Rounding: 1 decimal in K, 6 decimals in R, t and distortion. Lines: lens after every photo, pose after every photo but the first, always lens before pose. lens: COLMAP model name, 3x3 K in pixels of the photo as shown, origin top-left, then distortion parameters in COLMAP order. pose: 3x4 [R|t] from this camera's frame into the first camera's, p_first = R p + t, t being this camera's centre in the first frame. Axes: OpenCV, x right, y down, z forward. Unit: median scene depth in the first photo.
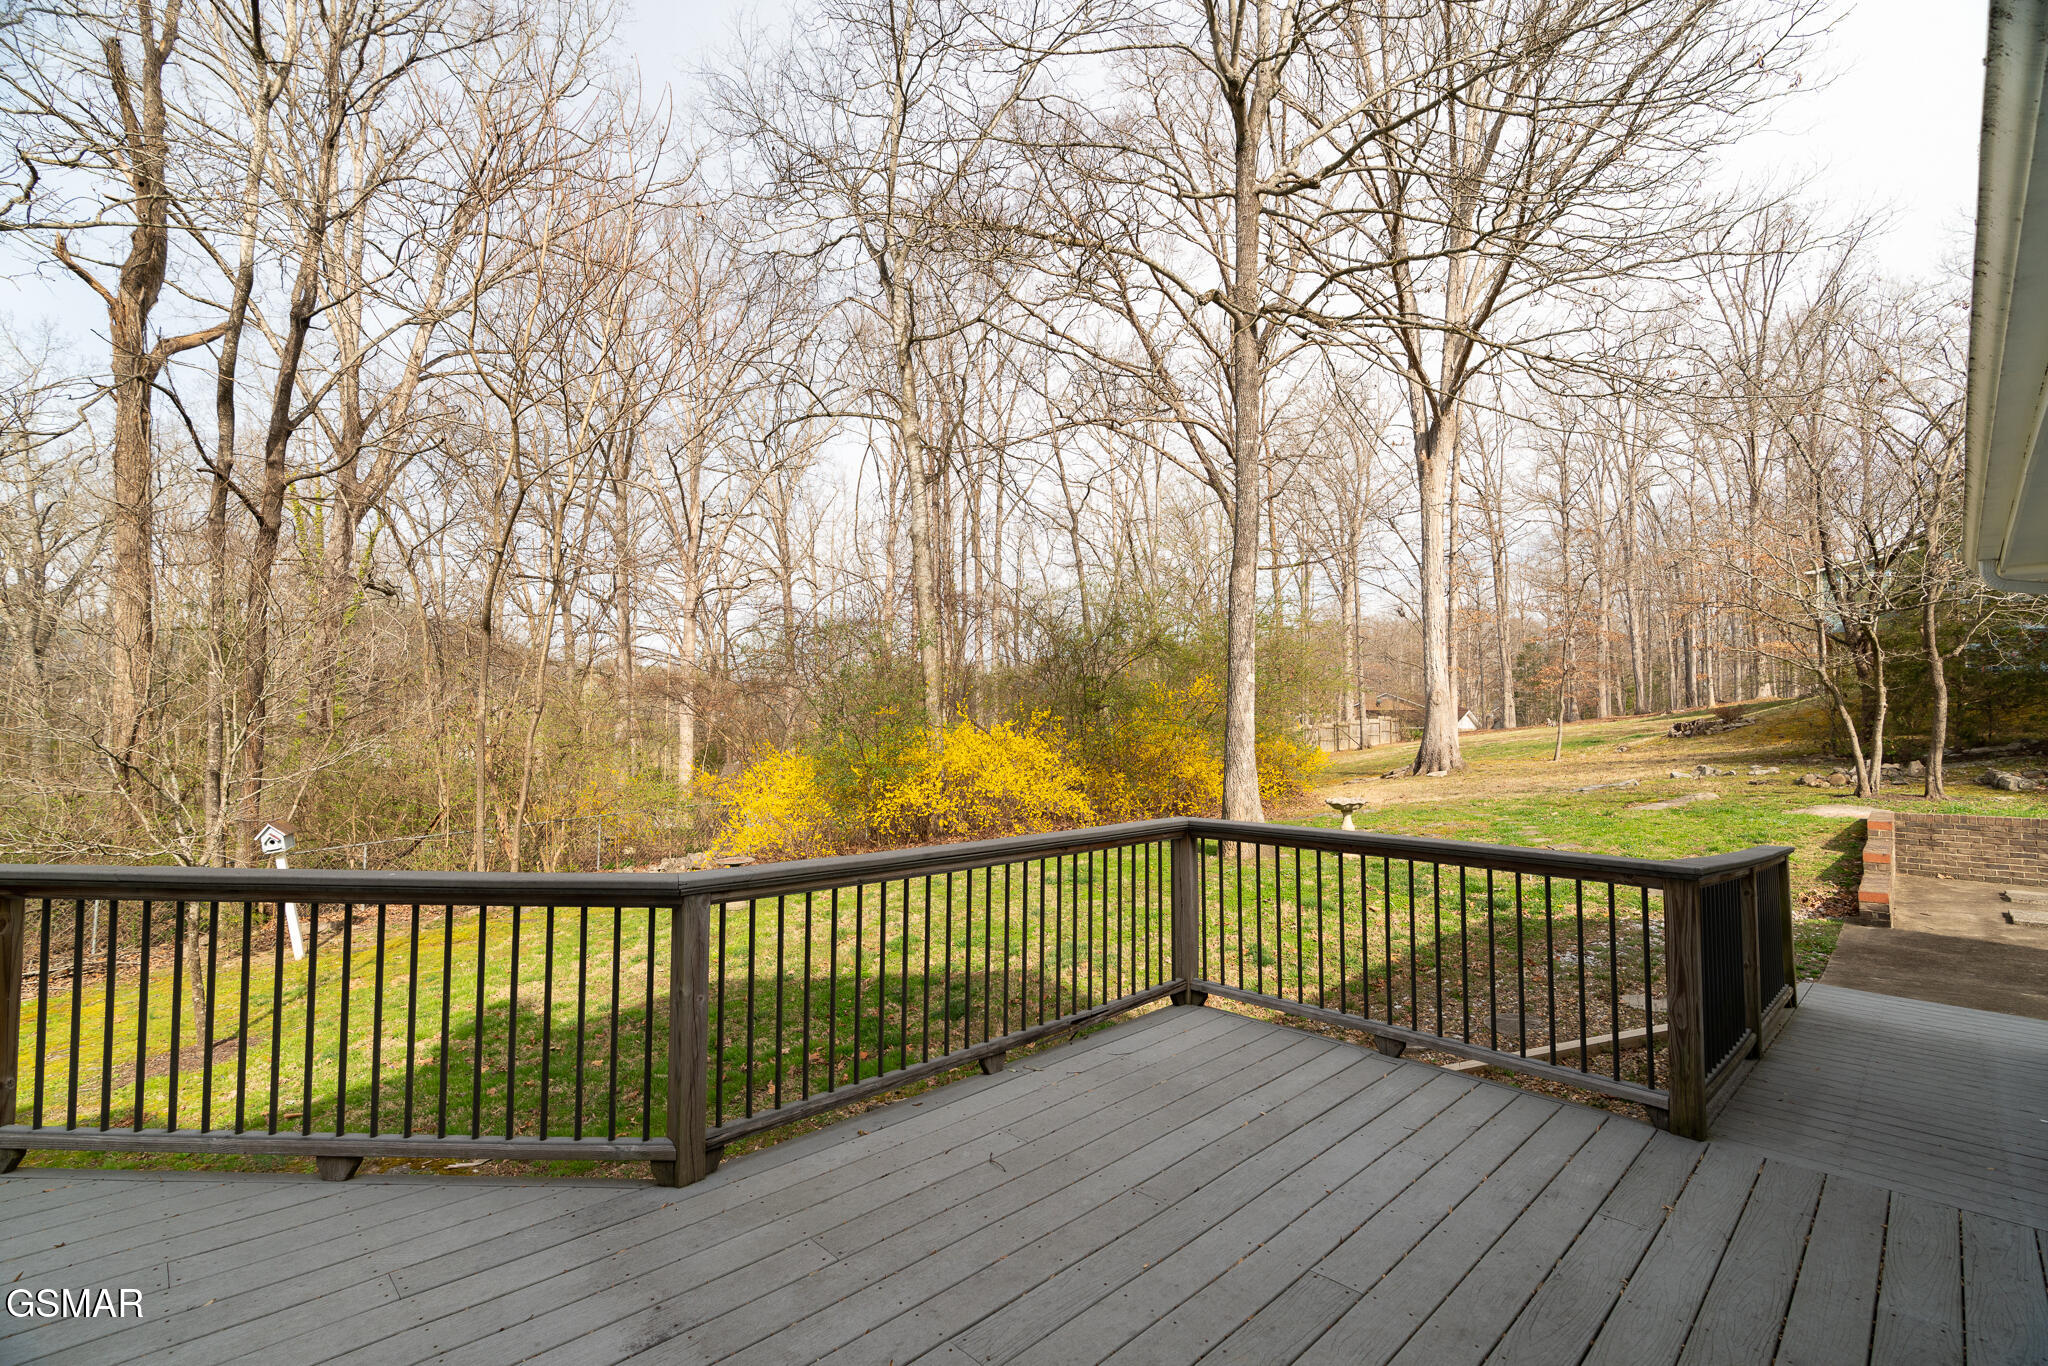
lens RADIAL K [[908.1, 0, 1024.0], [0, 908.1, 683.0], [0, 0, 1]] dist [-0.005455, 0.000720]
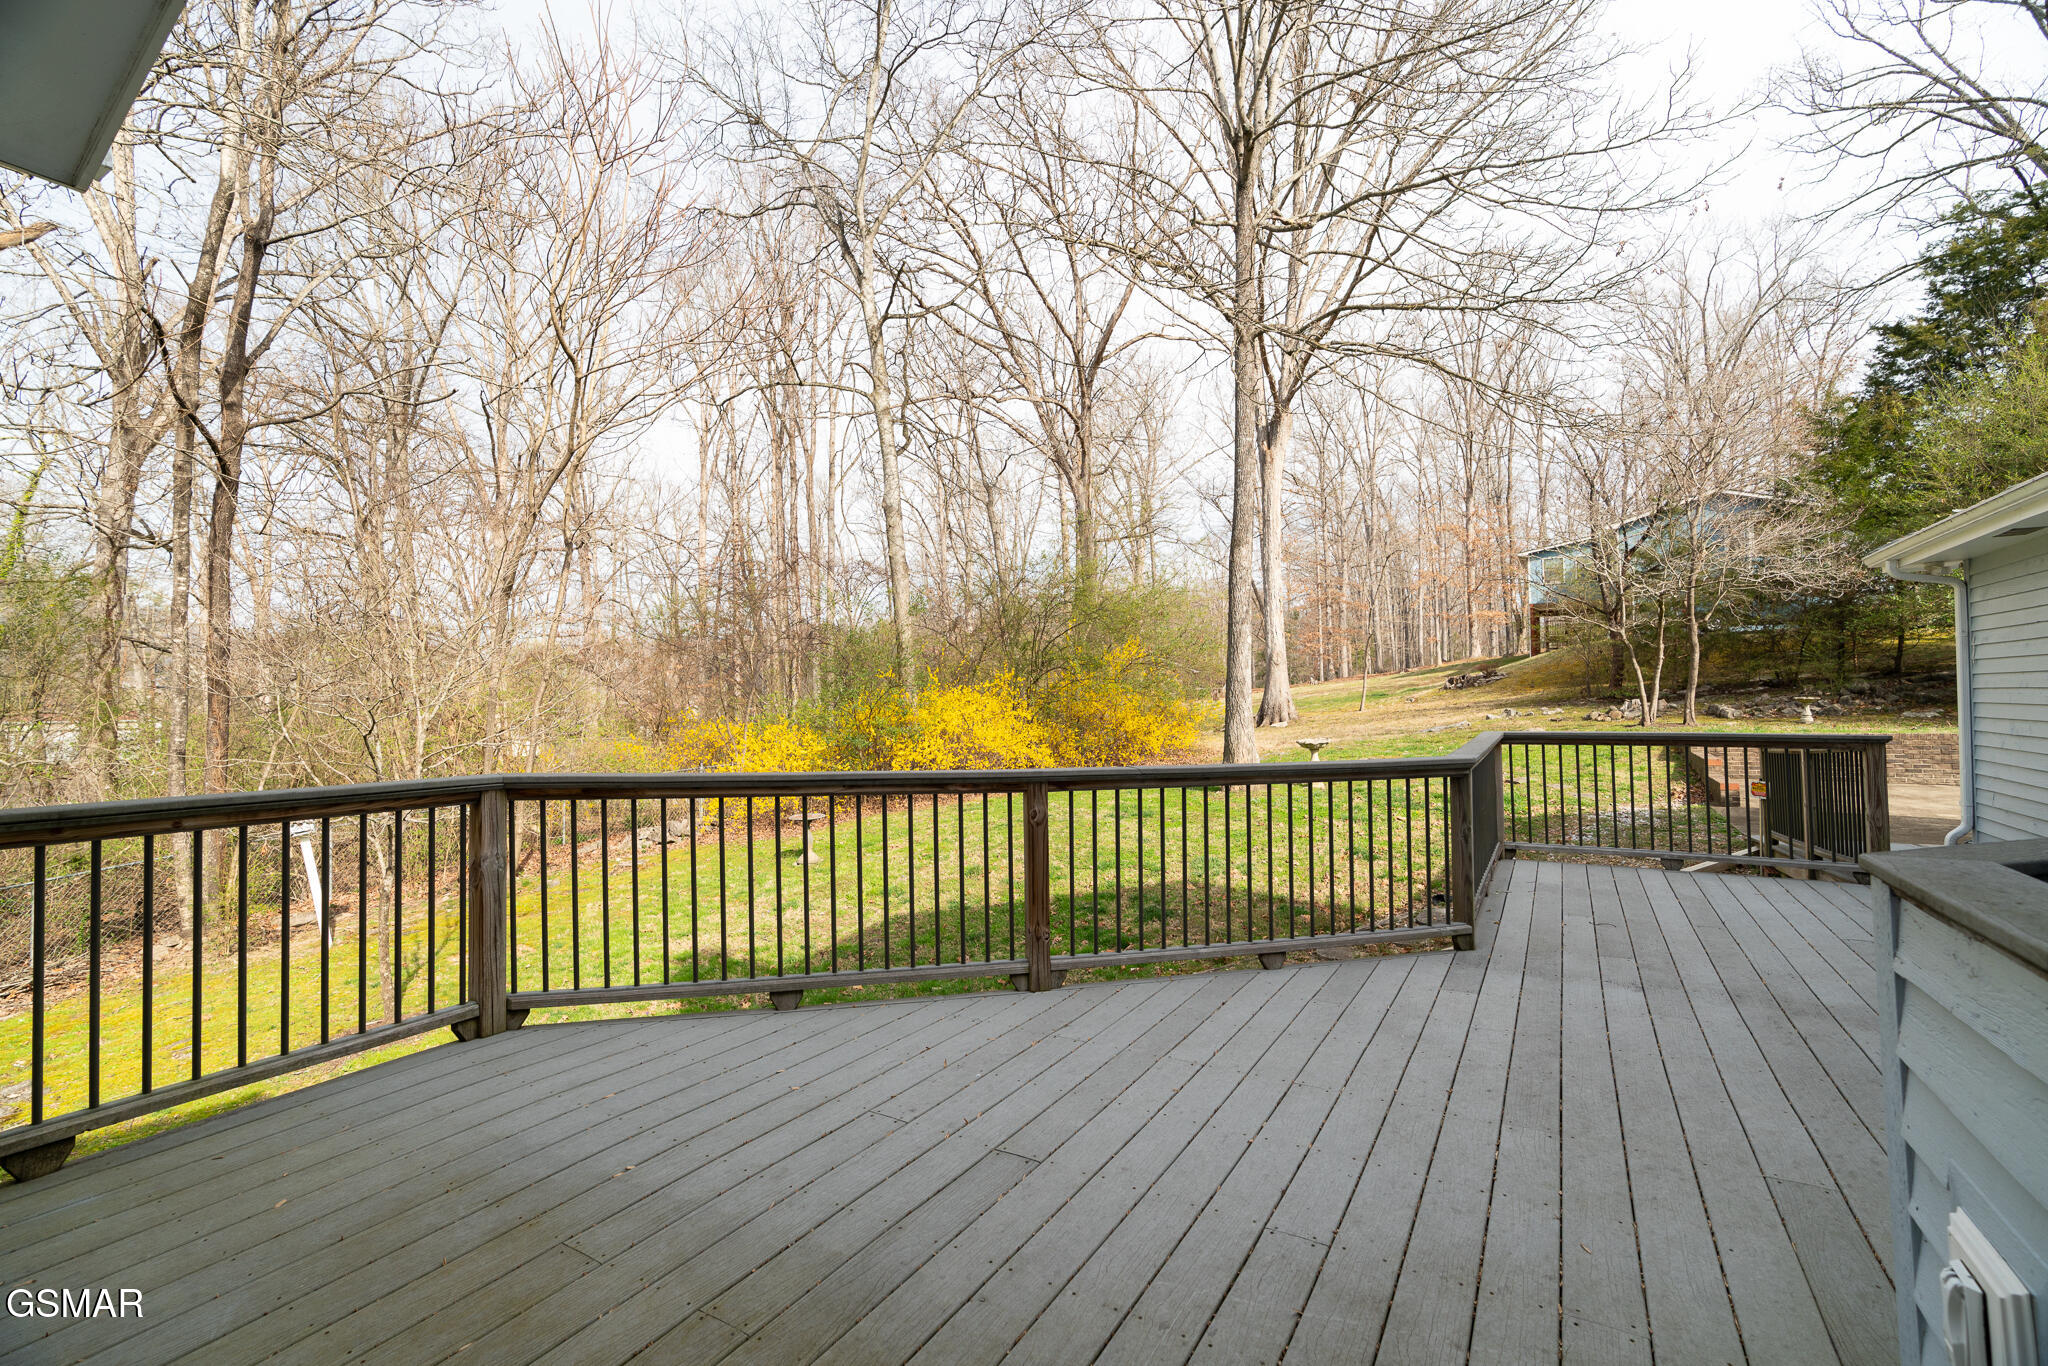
lens RADIAL K [[912.5, 0, 1016.6], [0, 912.5, 670.9], [0, 0, 1]] dist [-0.001803, 0.000374]
pose [[0.966632, -0.014448, 0.255761, -0.249611], [0.008955, 0.999704, 0.022628, 0.004065], [-0.256012, -0.019582, 0.966475, -0.053121]]
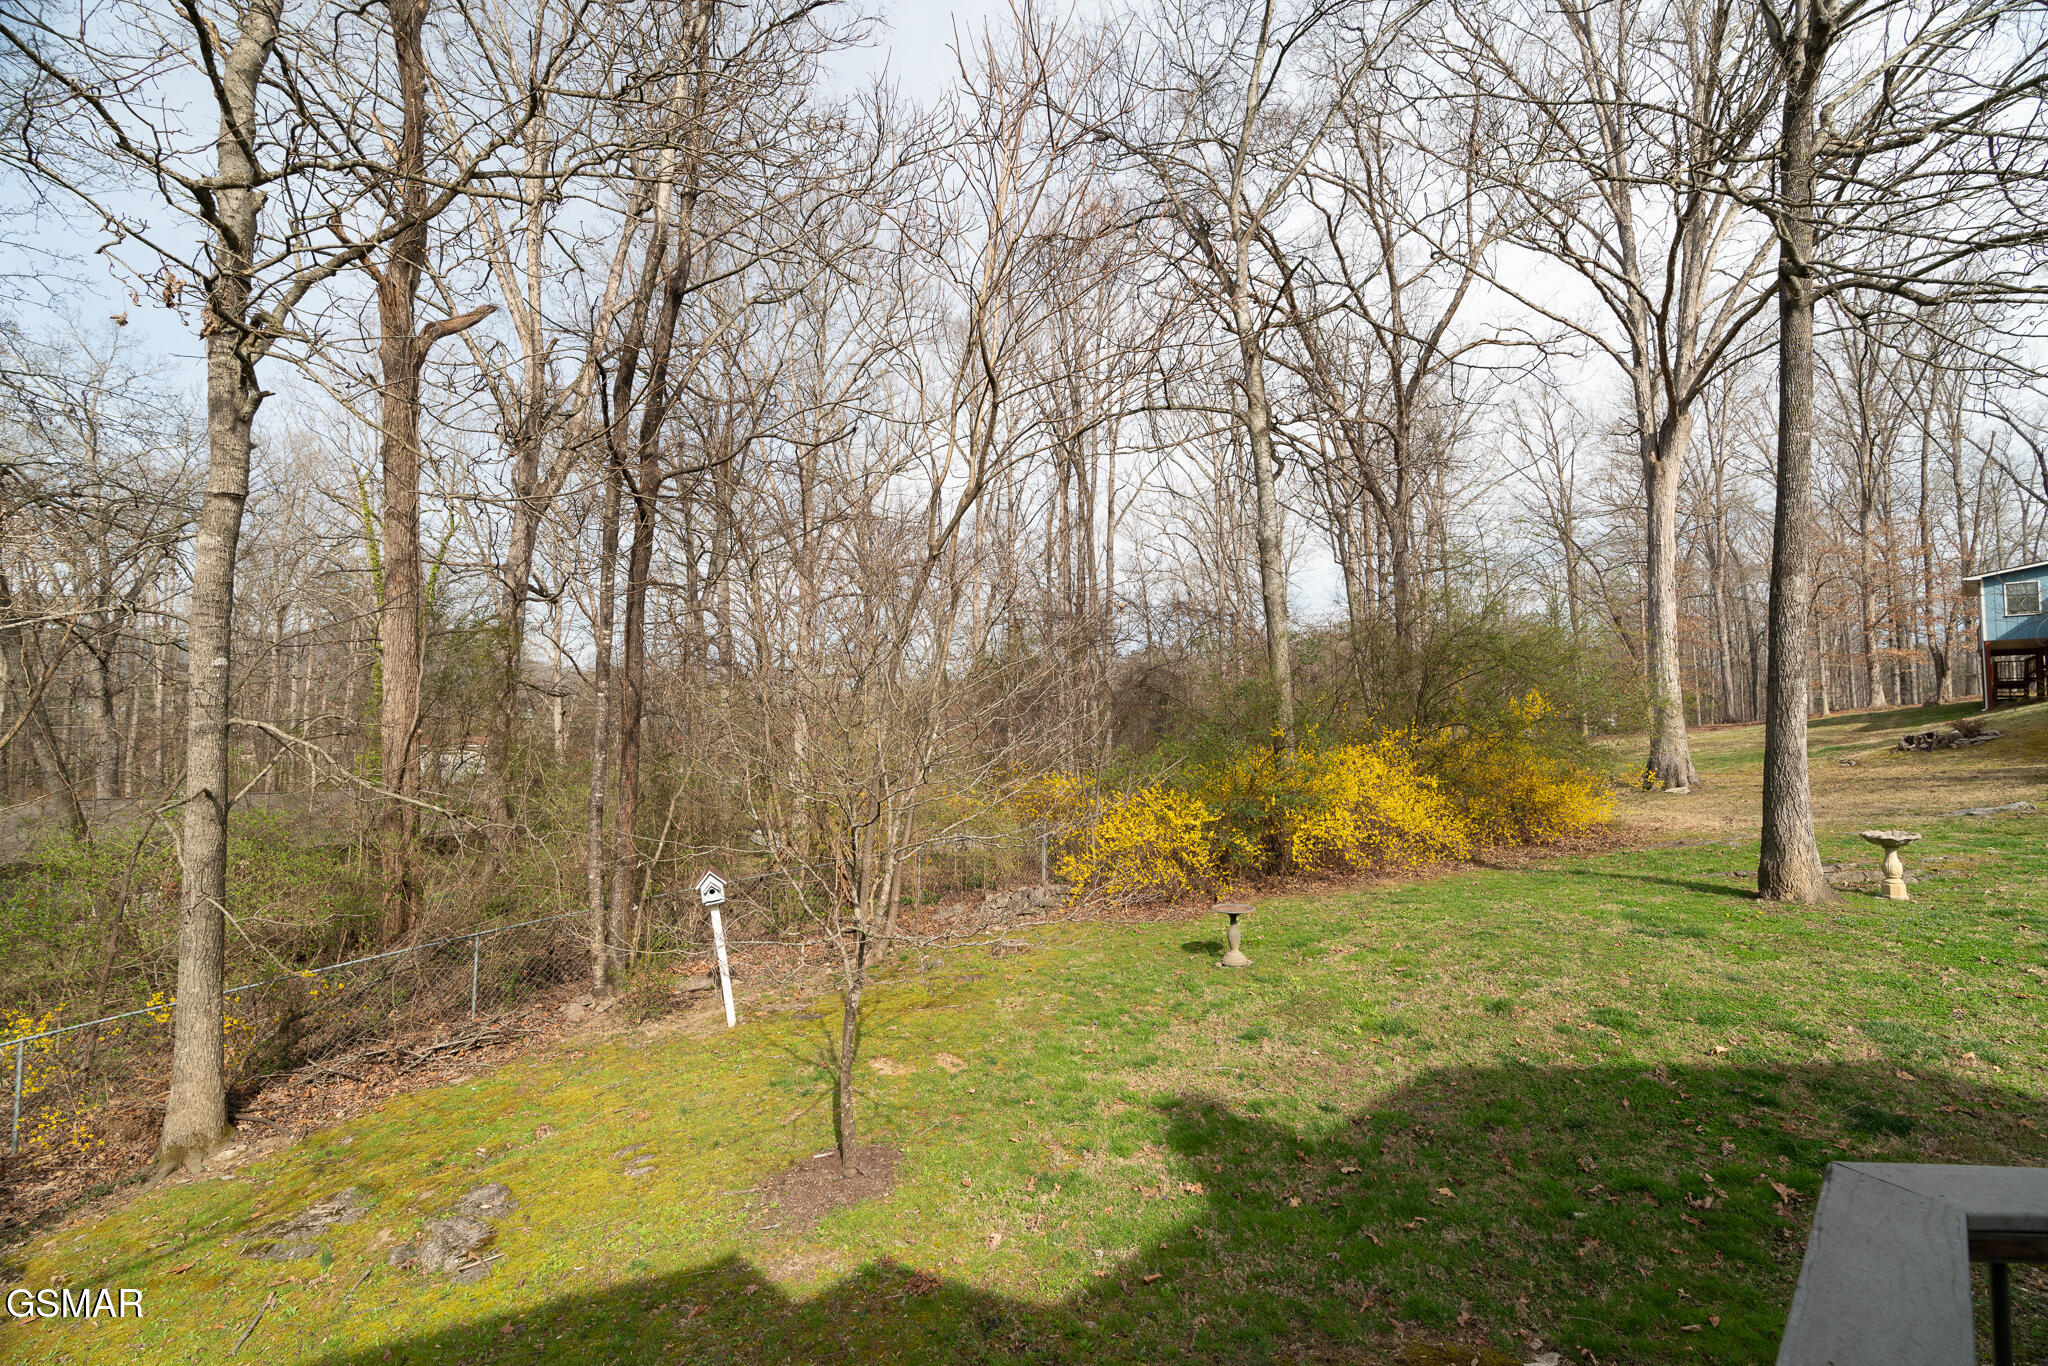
lens RADIAL K [[908.1, 0, 1024.0], [0, 908.1, 683.0], [0, 0, 1]] dist [-0.005455, 0.000720]
pose [[0.999875, -0.002182, 0.015654, -0.376548], [0.002292, 0.999973, -0.007001, -0.011749], [-0.015638, 0.007036, 0.999853, 0.087779]]
